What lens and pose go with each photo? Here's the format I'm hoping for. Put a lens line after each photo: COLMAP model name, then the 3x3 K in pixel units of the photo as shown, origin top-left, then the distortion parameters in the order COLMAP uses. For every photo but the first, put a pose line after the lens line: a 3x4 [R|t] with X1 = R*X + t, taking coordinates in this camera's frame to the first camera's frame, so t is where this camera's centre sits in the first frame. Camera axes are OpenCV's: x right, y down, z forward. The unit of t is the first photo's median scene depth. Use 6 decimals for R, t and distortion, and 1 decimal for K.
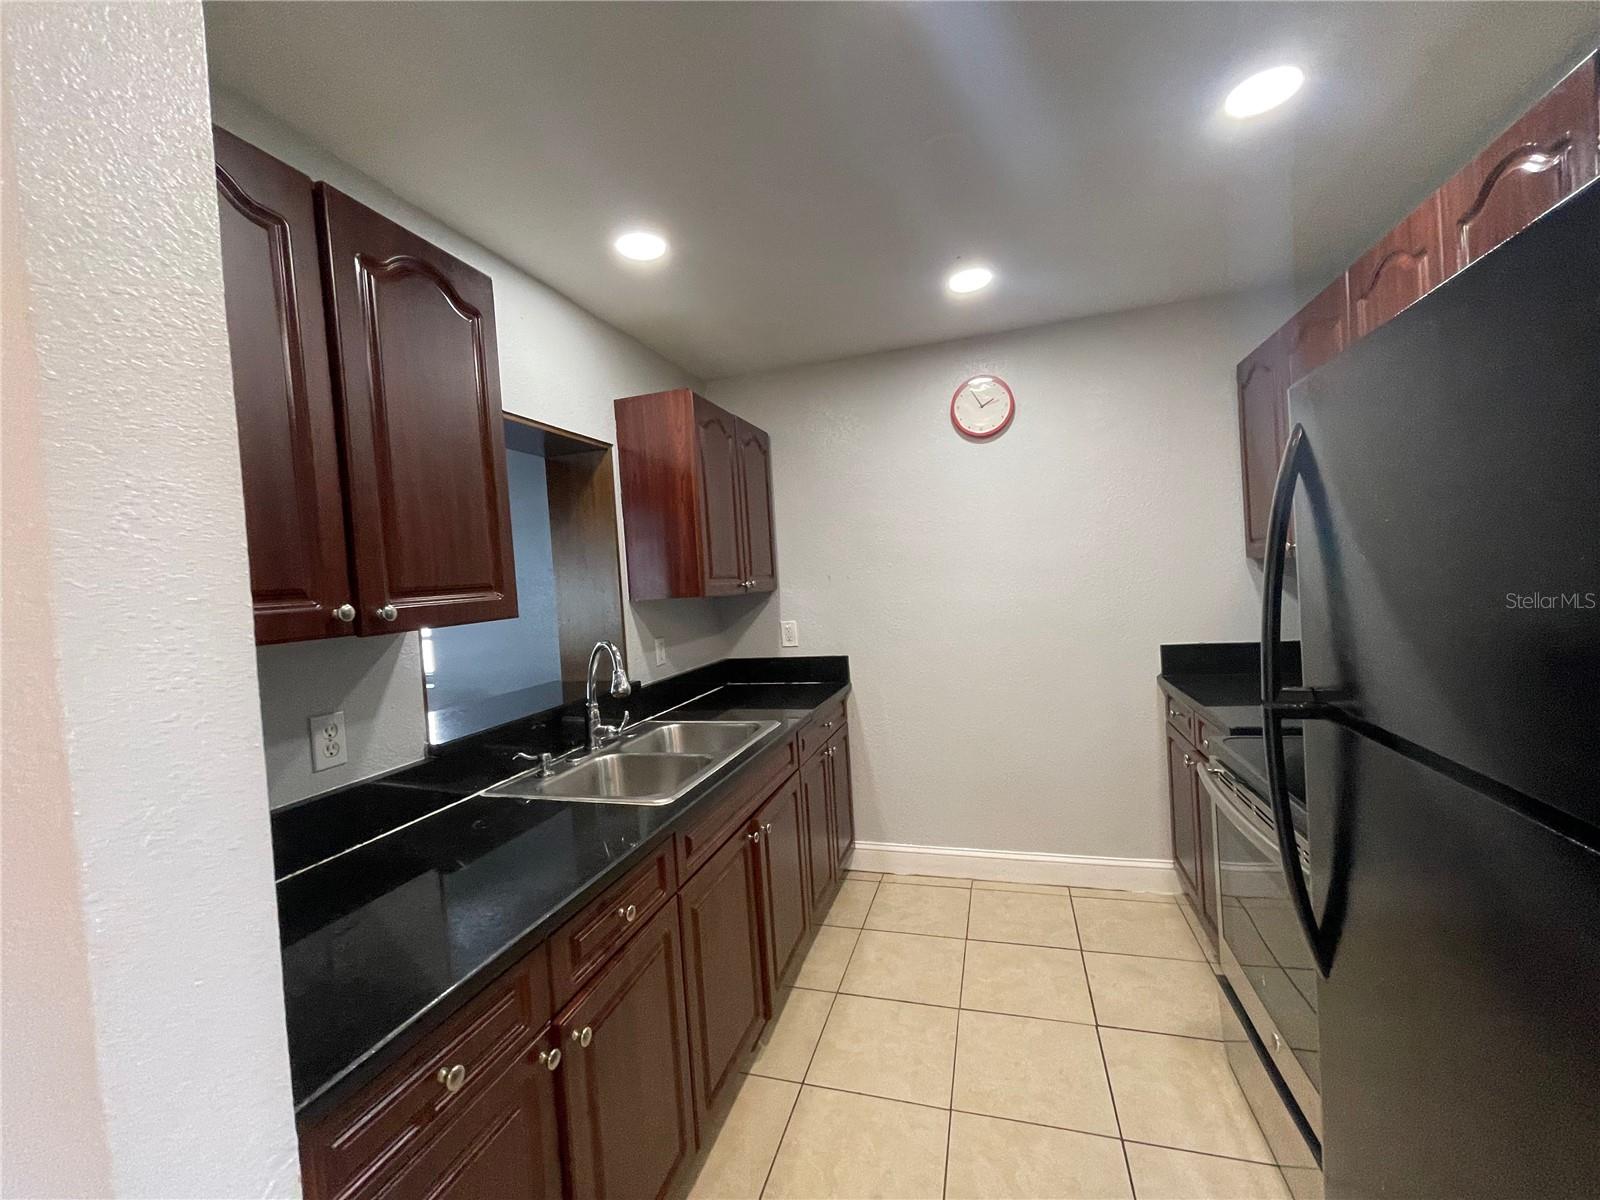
lens RADIAL K [[646.6, 0, 800.0], [0, 646.6, 600.0], [0, 0, 1]] dist [-0.004398, 0.000499]
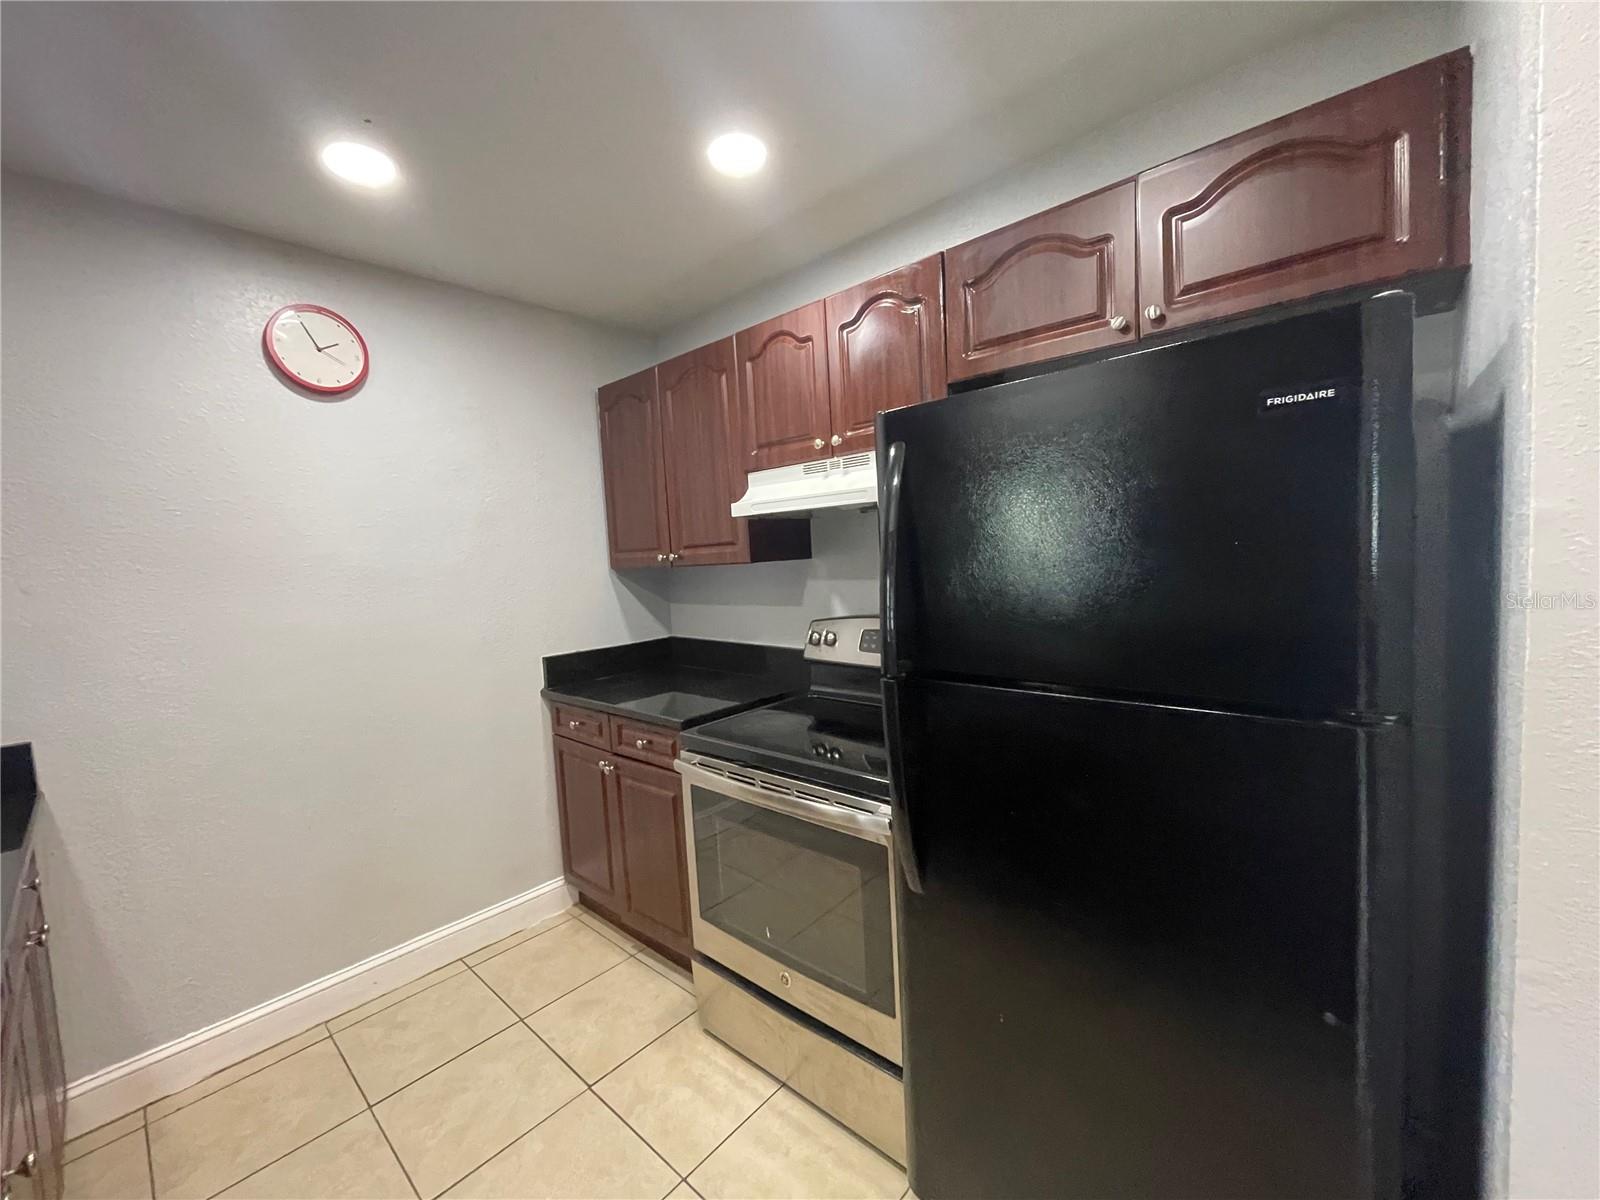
lens RADIAL K [[635.2, 0, 800.0], [0, 635.2, 600.0], [0, 0, 1]] dist [-0.000169, -0.000407]
pose [[0.426618, -0.012565, 0.904345, -0.137577], [0.053483, 0.998504, -0.011357, 0.014638], [-0.902849, 0.053212, 0.426652, 0.239209]]
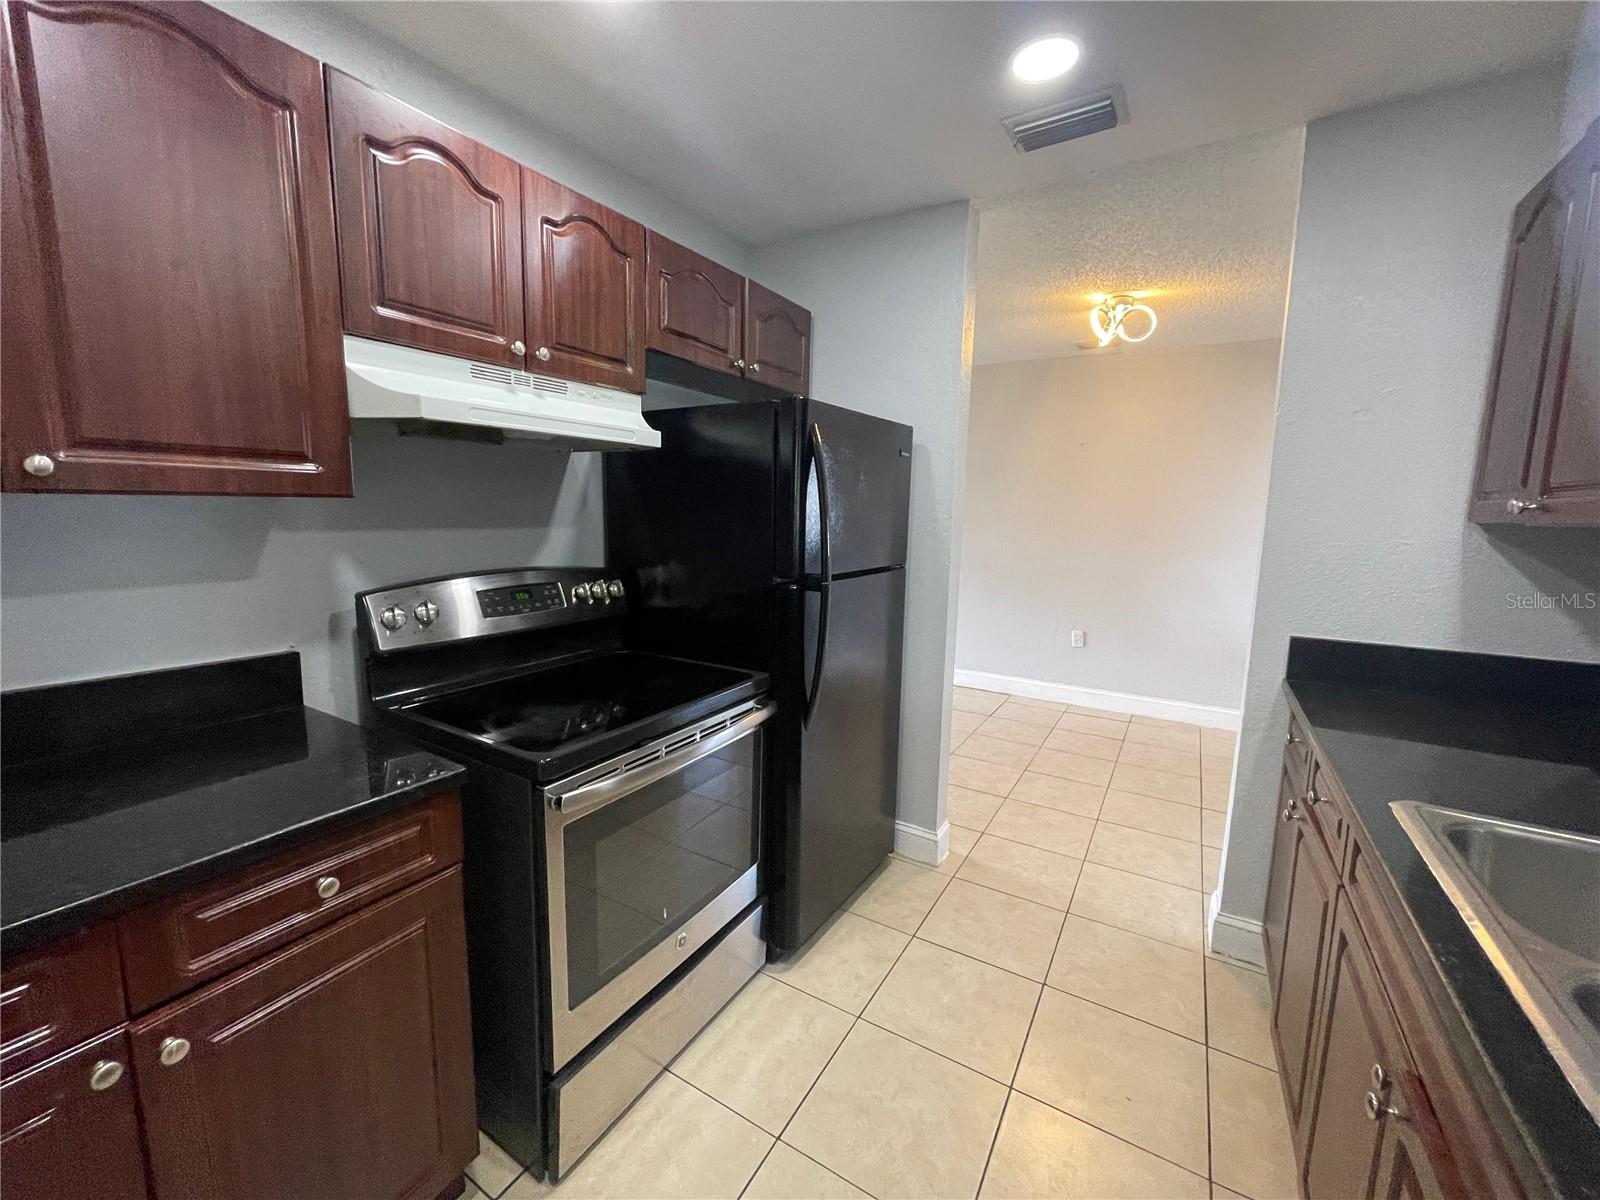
lens RADIAL K [[646.6, 0, 800.0], [0, 646.6, 600.0], [0, 0, 1]] dist [-0.004398, 0.000499]
pose [[-0.961549, 0.022328, 0.273725, 0.134100], [0.067187, 0.985529, 0.155624, -0.022290], [-0.266289, 0.168031, -0.949134, 1.022119]]
